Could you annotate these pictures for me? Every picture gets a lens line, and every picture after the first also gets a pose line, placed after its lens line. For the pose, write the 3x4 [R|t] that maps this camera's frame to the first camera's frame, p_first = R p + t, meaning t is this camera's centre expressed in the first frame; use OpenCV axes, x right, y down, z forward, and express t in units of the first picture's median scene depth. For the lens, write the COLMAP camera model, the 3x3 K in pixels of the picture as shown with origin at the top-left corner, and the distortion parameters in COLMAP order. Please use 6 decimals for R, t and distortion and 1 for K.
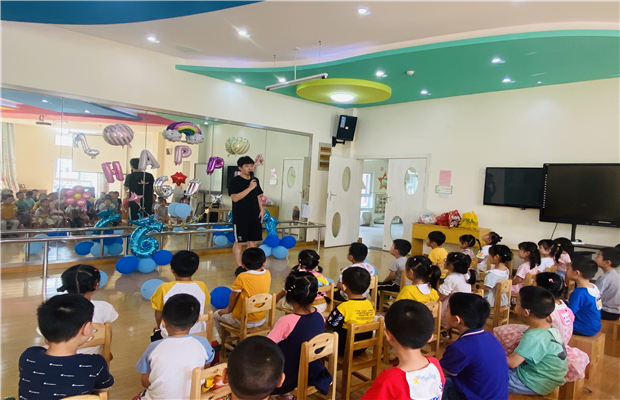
lens RADIAL K [[421.7, 0, 292.6], [0, 421.7, 179.1], [0, 0, 1]] dist [0.001604, 0.001655]
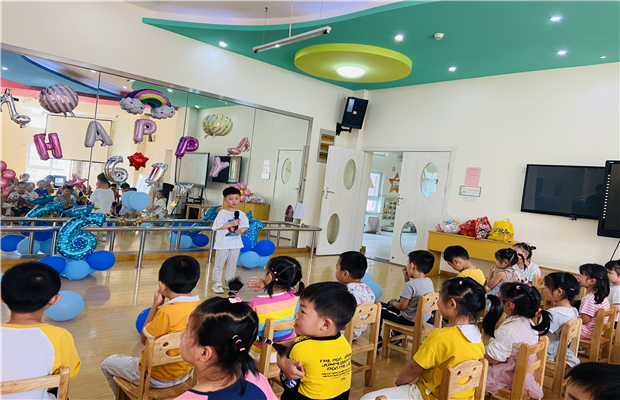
lens RADIAL K [[457.3, 0, 310.0], [0, 457.3, 200.0], [0, 0, 1]] dist [-0.001244, -0.002492]
pose [[0.998223, 0.050584, 0.031496, 0.027289], [-0.051906, 0.997740, 0.042672, 0.018113], [-0.029267, -0.044231, 0.998593, 0.130856]]
